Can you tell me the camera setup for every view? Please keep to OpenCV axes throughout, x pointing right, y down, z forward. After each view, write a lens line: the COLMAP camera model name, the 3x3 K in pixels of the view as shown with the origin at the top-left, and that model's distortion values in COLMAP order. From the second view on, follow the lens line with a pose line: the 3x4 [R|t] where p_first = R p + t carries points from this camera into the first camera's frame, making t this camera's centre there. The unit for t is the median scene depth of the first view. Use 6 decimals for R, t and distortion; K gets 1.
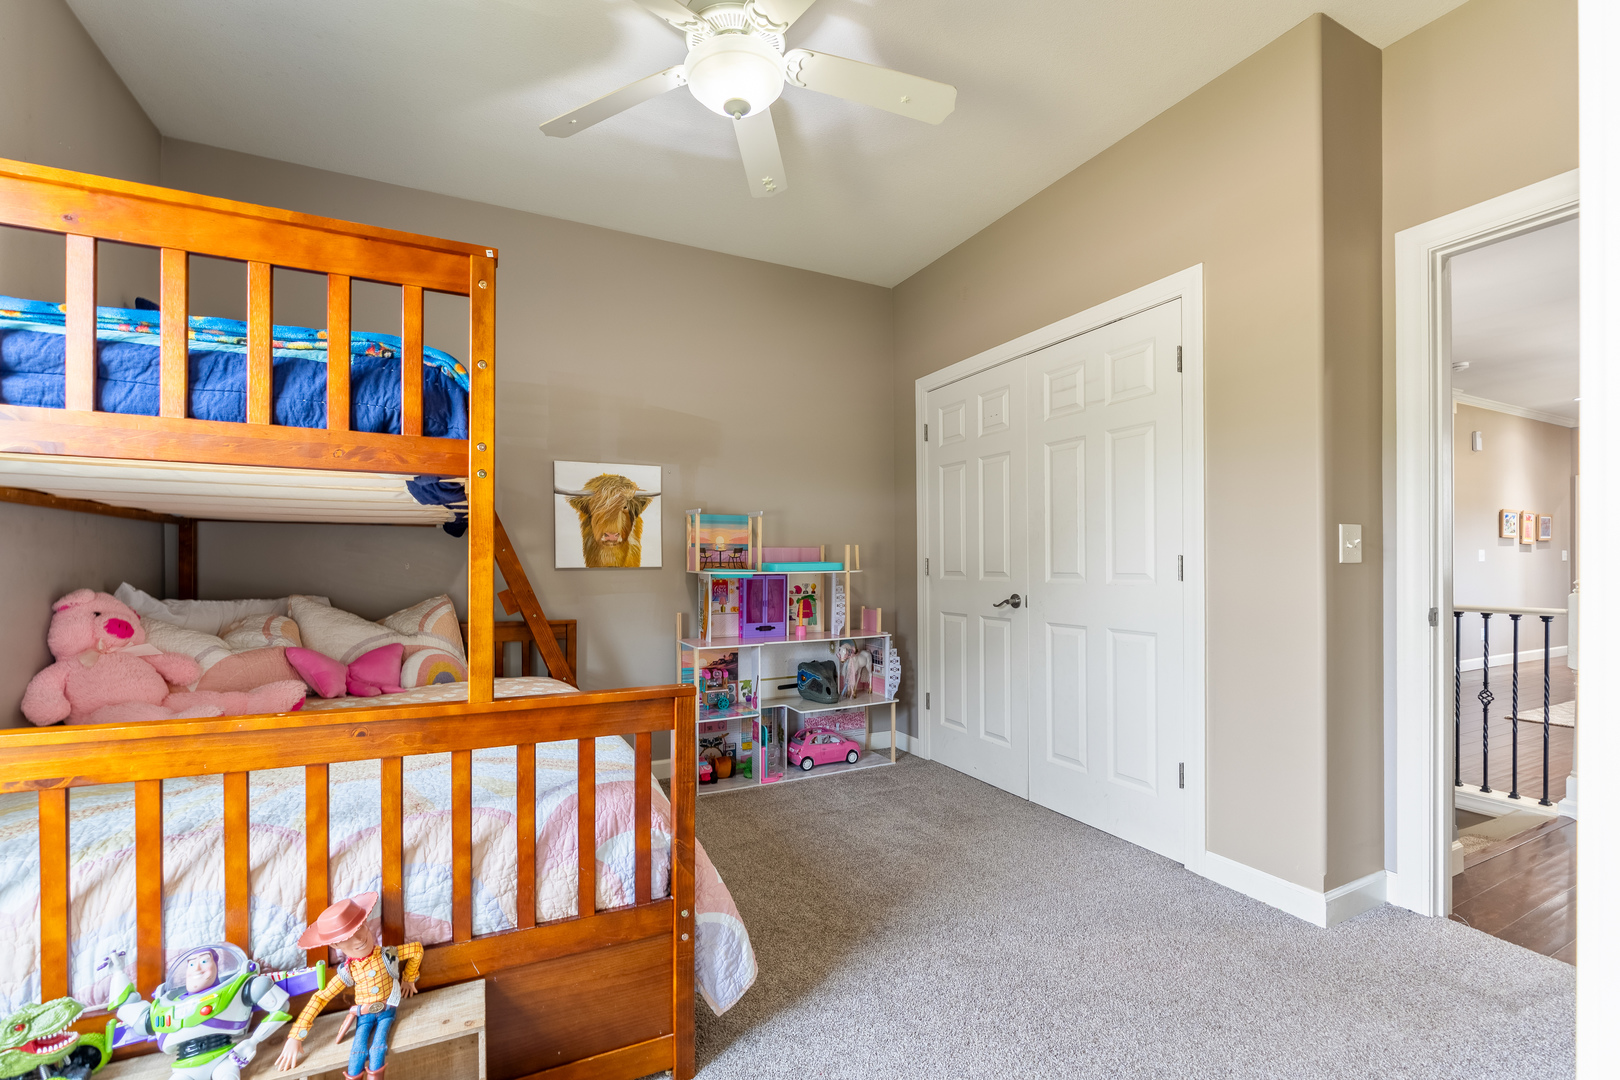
lens RADIAL K [[700.2, 0, 812.9], [0, 700.2, 557.2], [0, 0, 1]] dist [-0.000554, -0.000440]
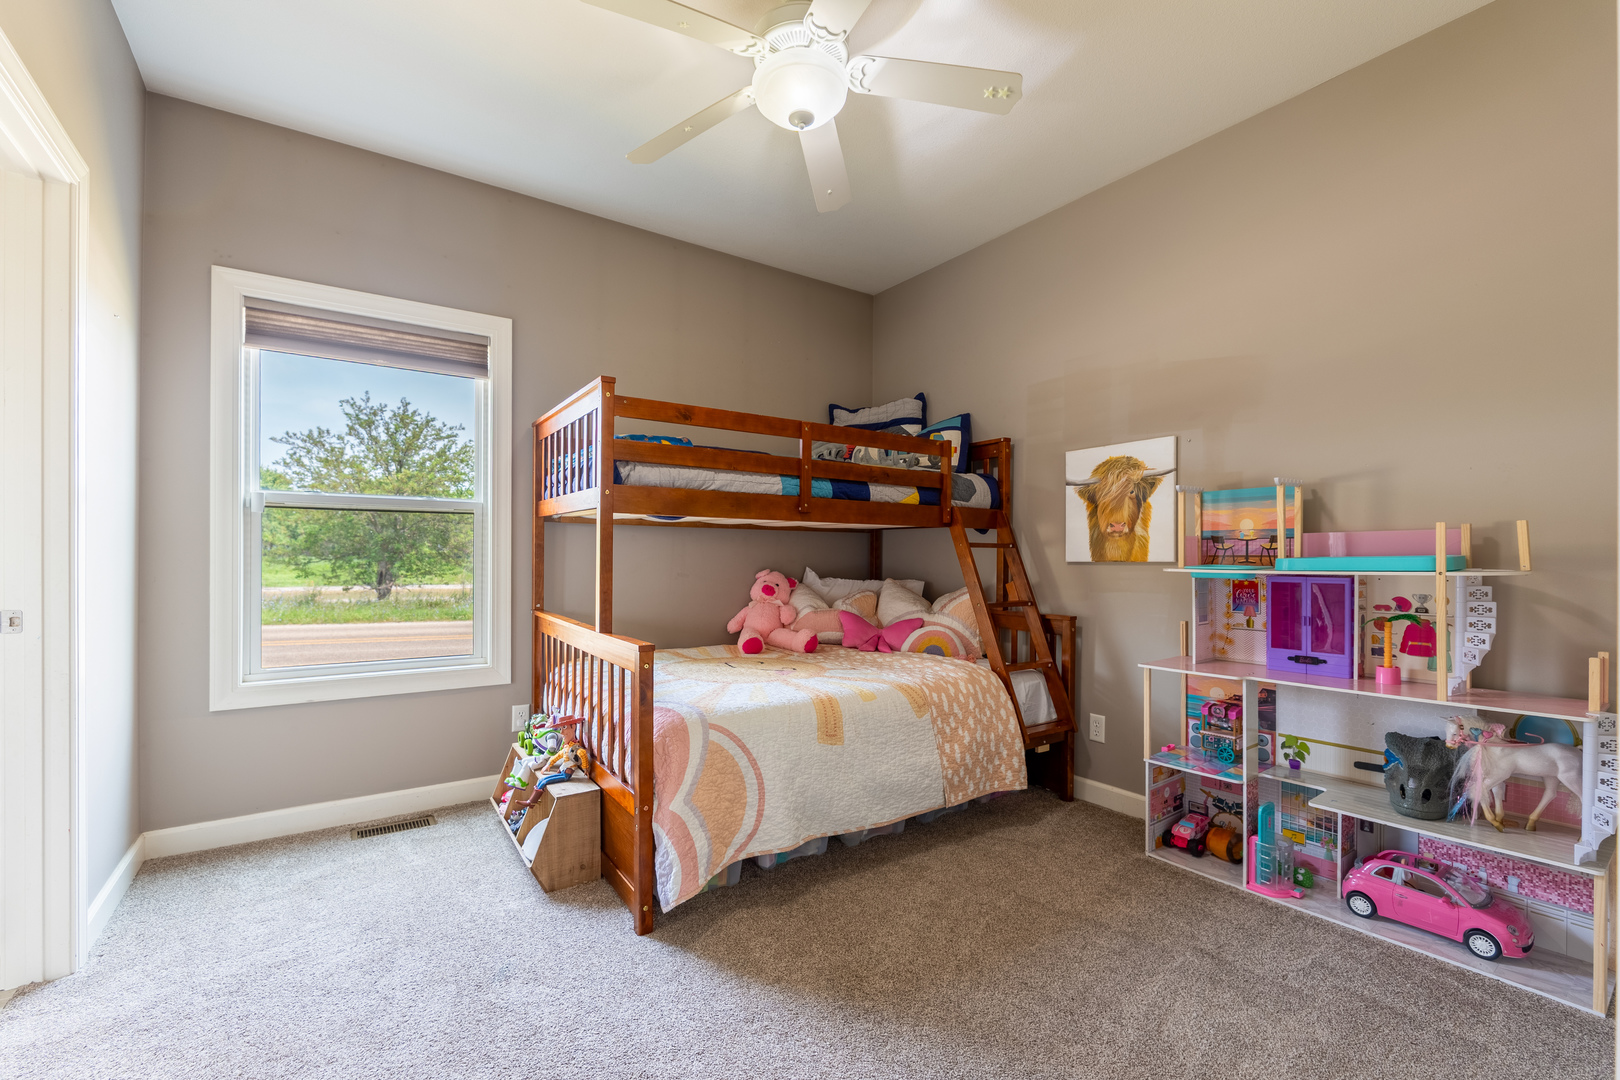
lens RADIAL K [[700.2, 0, 814.7], [0, 700.2, 550.5], [0, 0, 1]] dist [-0.000554, -0.000440]
pose [[0.139548, -0.007237, -0.990189, 0.523970], [0.006537, 0.999958, -0.006387, 0.003305], [0.990194, -0.005581, 0.139589, 0.492304]]
